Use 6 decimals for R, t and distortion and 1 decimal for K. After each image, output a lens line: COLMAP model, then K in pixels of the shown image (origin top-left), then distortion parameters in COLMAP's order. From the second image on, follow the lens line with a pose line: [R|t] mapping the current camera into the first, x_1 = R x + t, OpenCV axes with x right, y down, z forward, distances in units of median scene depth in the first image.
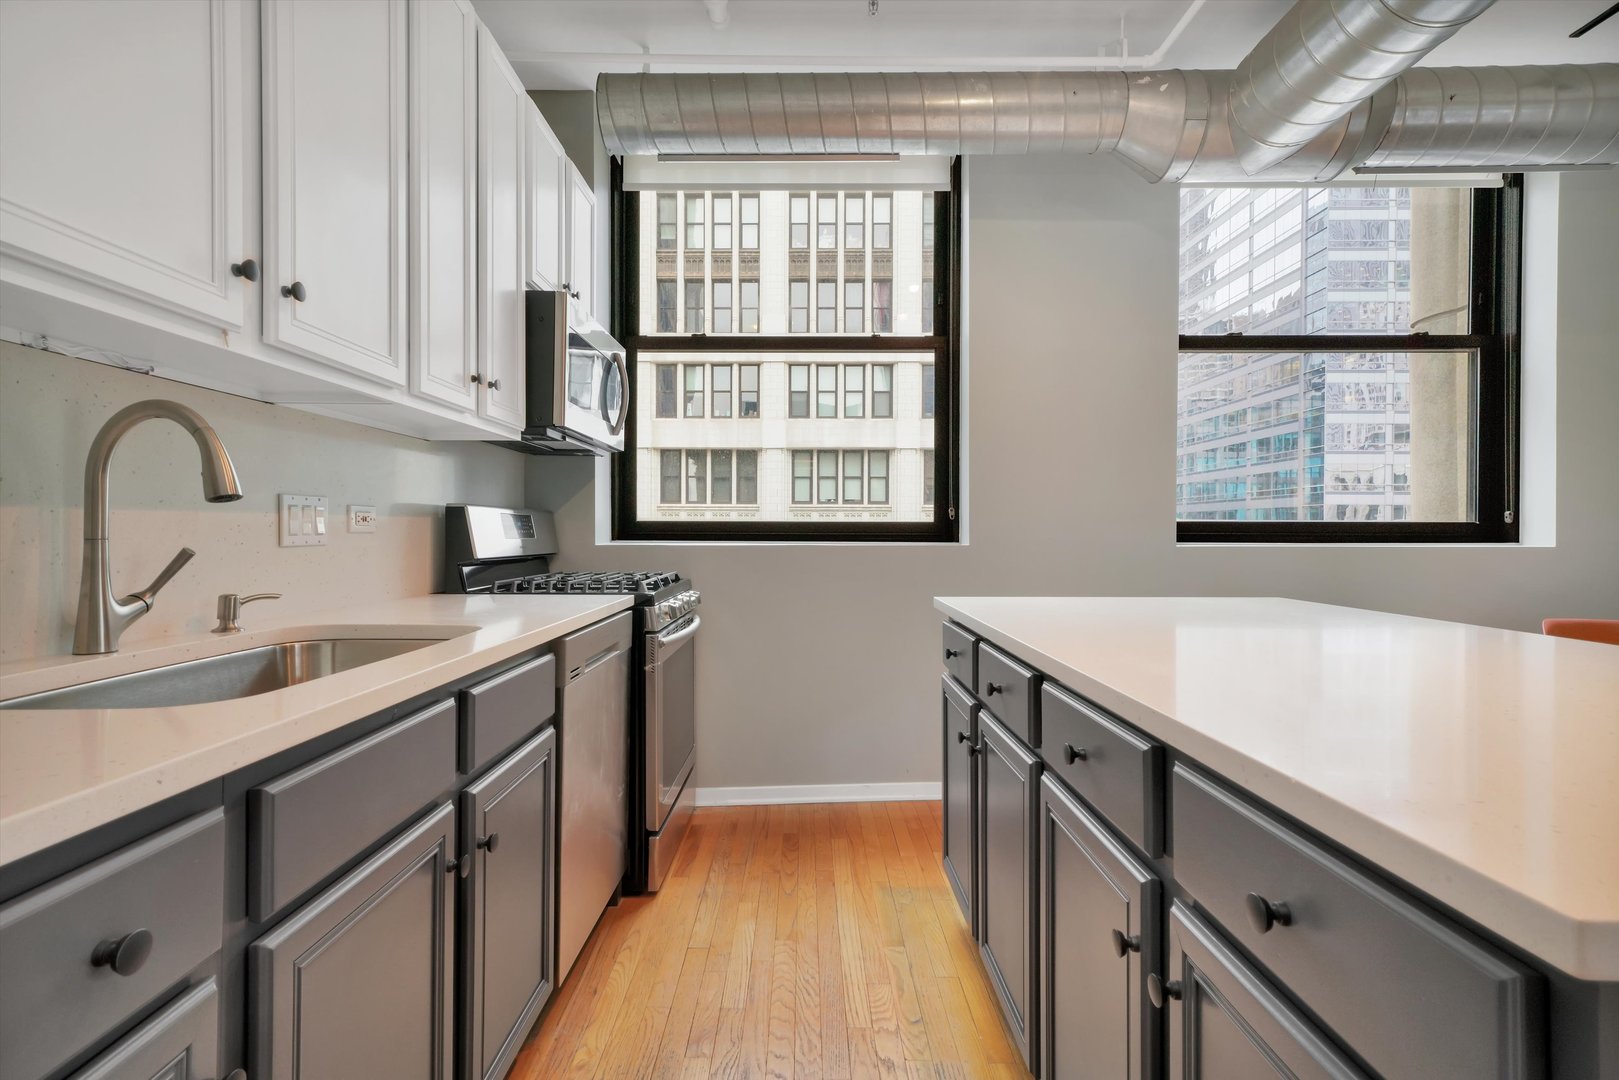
lens RADIAL K [[781.7, 0, 809.9], [0, 781.7, 533.7], [0, 0, 1]] dist [0.002448, 0.000339]
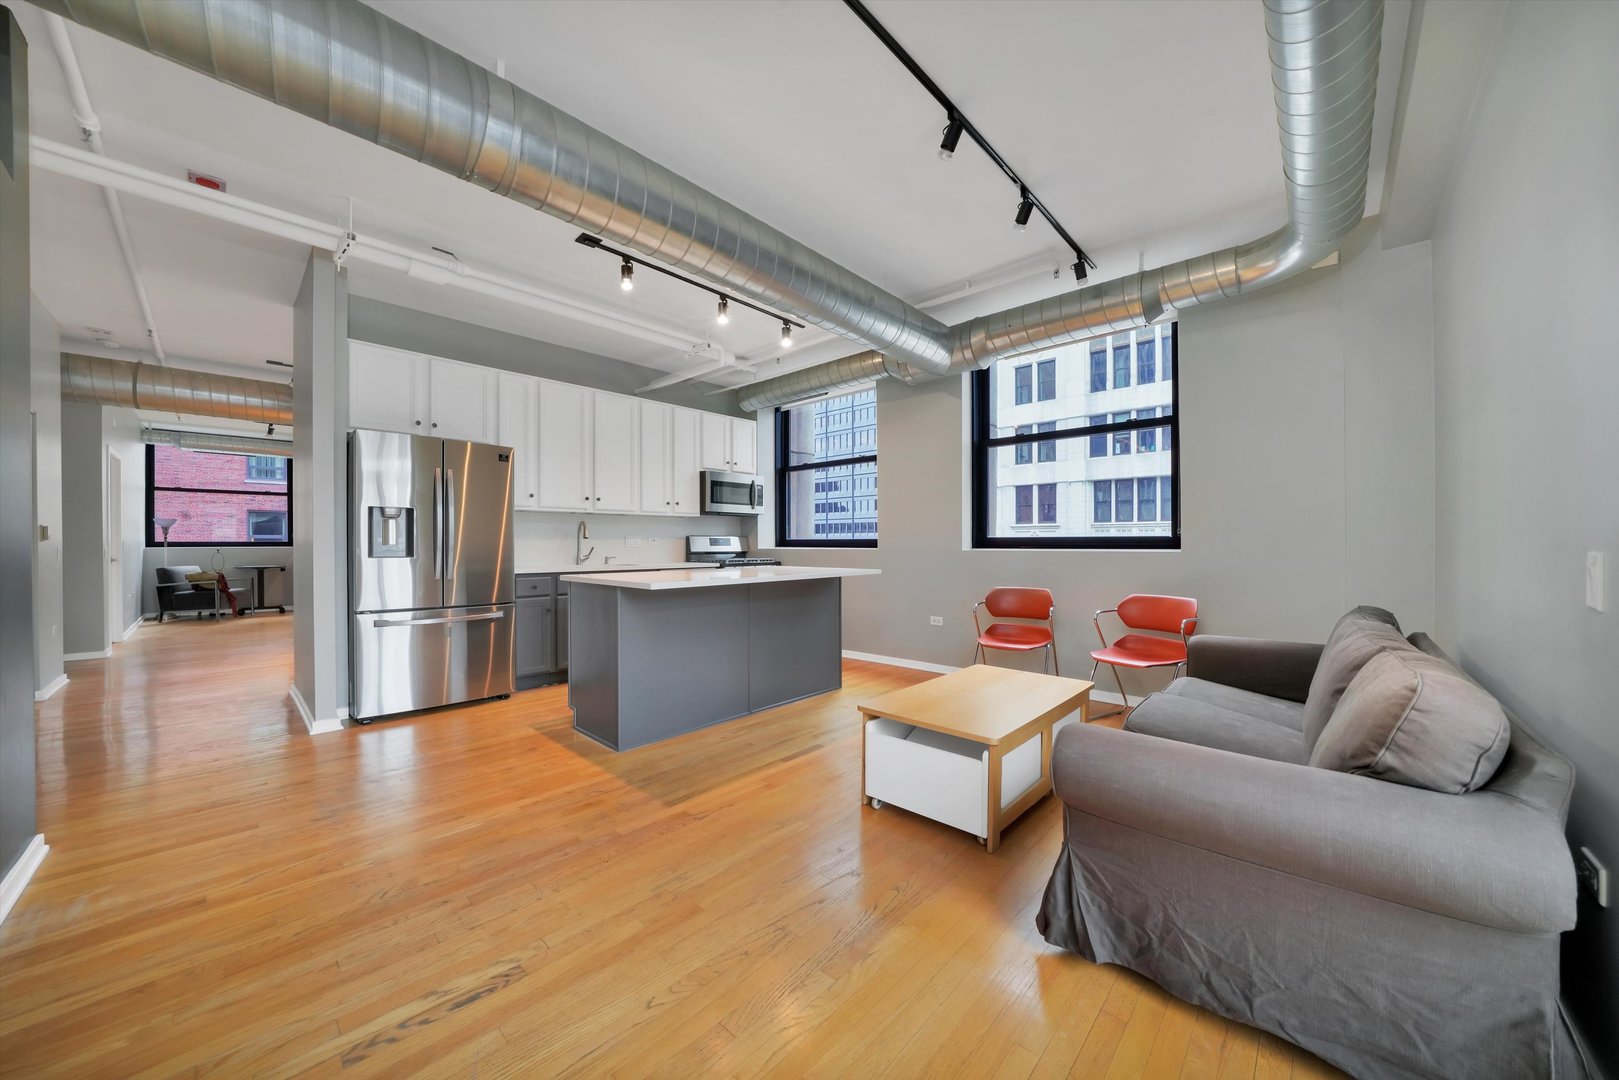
lens RADIAL K [[570.4, 0, 803.6], [0, 570.4, 548.4], [0, 0, 1]] dist [-0.014664, -0.000010]
pose [[0.727200, 0.002402, -0.686421, 1.088498], [0.000753, 0.999990, 0.004298, 0.005105], [0.686425, -0.003642, 0.727192, -0.314184]]
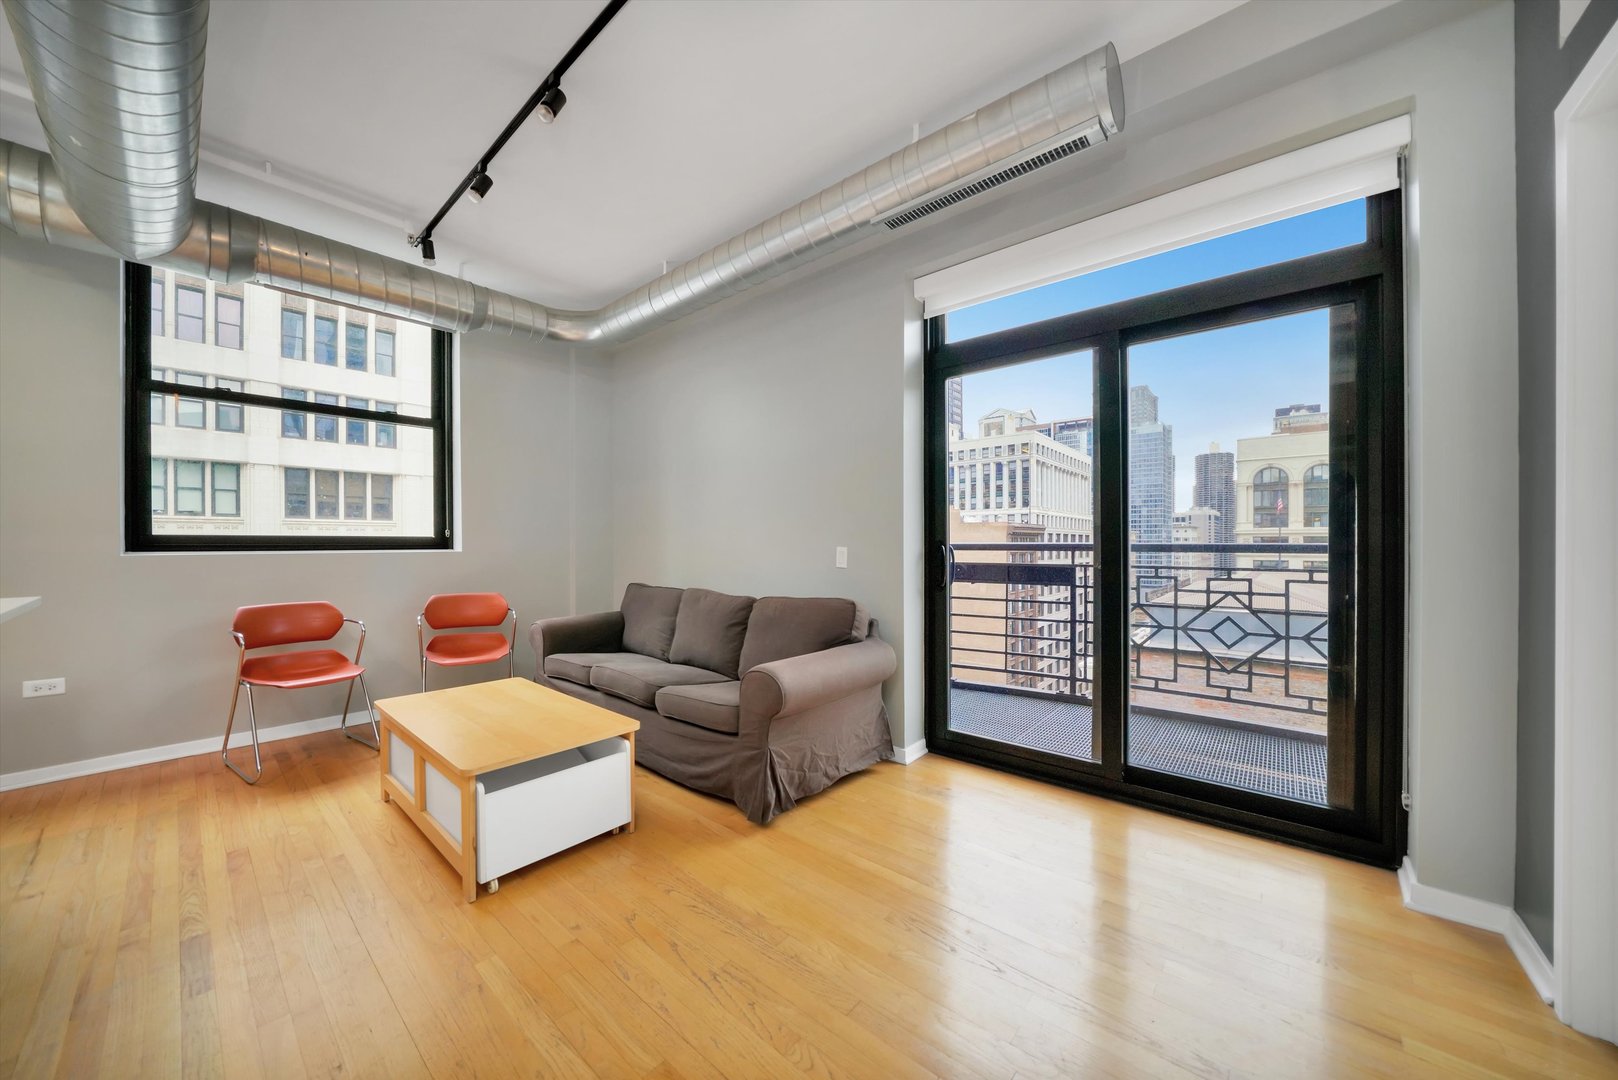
lens RADIAL K [[557.3, 0, 809.0], [0, 557.3, 540.0], [0, 0, 1]] dist [-0.015668, -0.000006]
pose [[0.654368, 0.002569, 0.756172, 0.484770], [0.004121, 0.999967, -0.006963, 0.003442], [-0.756165, 0.007673, 0.654336, -0.307804]]
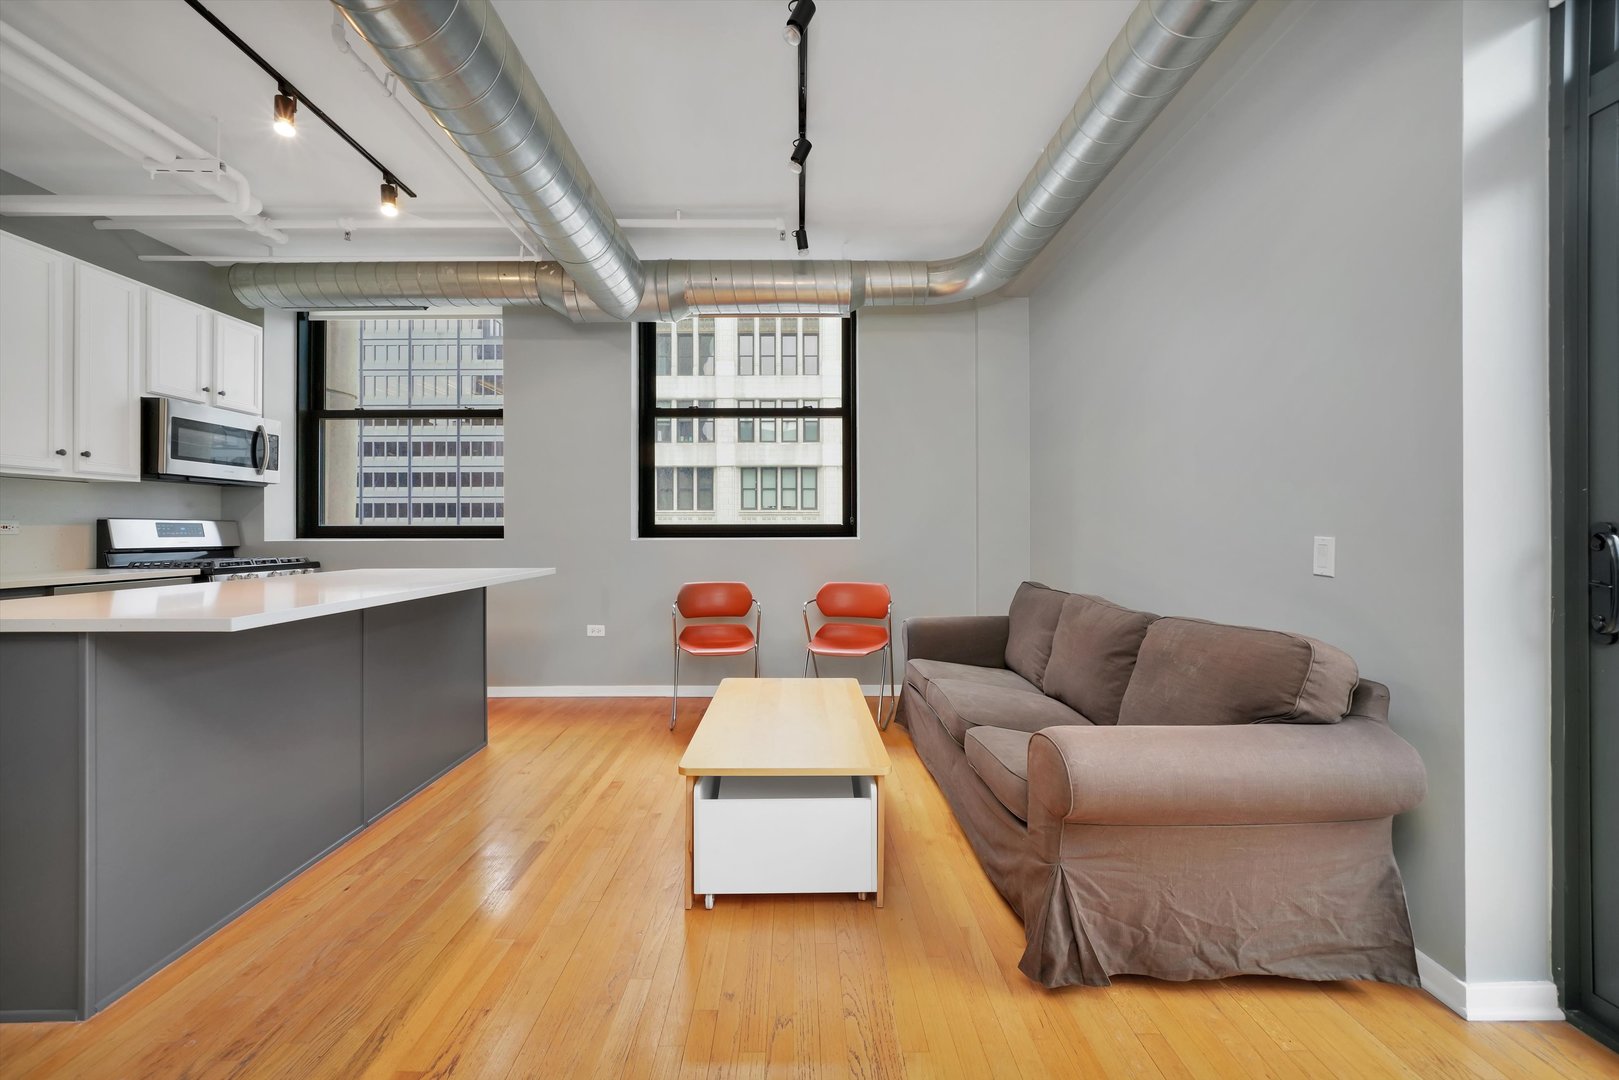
lens RADIAL K [[633.4, 0, 804.4], [0, 633.4, 530.4], [0, 0, 1]] dist [-0.006104, -0.000007]
pose [[0.999962, -0.005504, 0.006729, 0.756387], [0.005534, 0.999975, -0.004428, 0.003867], [-0.006704, 0.004465, 0.999968, -0.294363]]
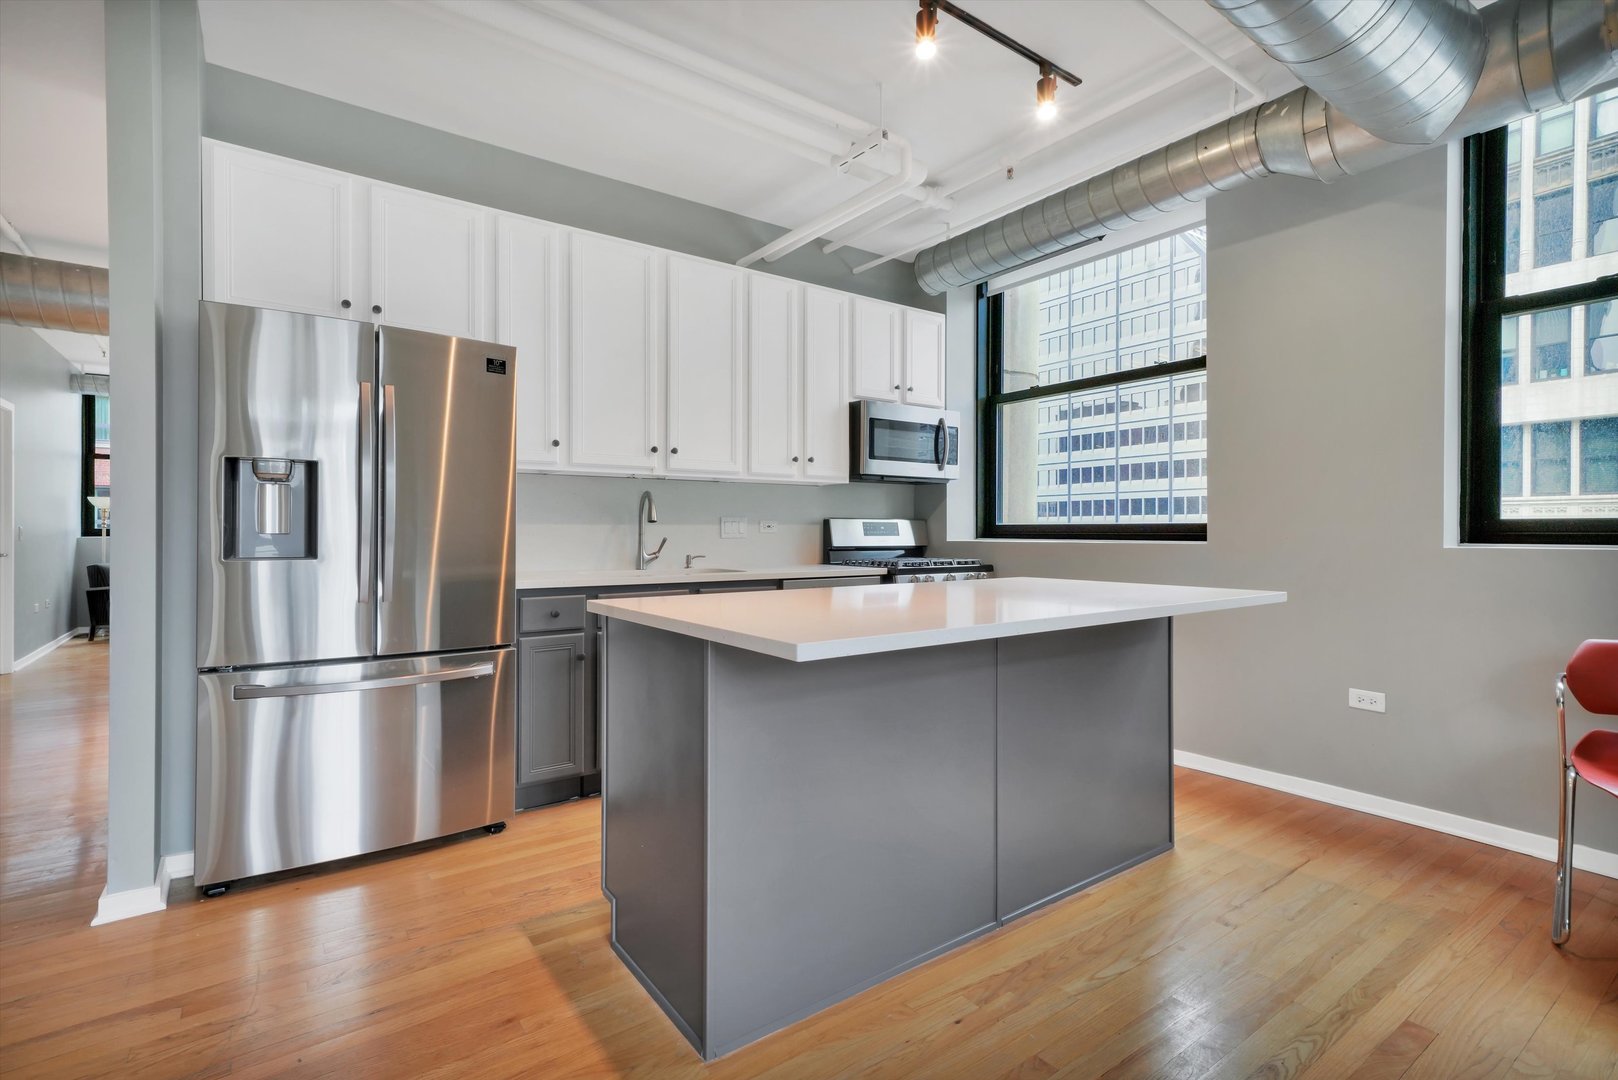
lens RADIAL K [[759.6, 0, 799.8], [0, 759.6, 532.3], [0, 0, 1]] dist [0.013608, 0.000581]
pose [[0.582478, -0.002391, -0.812843, 0.694556], [-0.000917, 0.999993, -0.003599, 0.002865], [0.812846, 0.002841, 0.582472, -0.102383]]
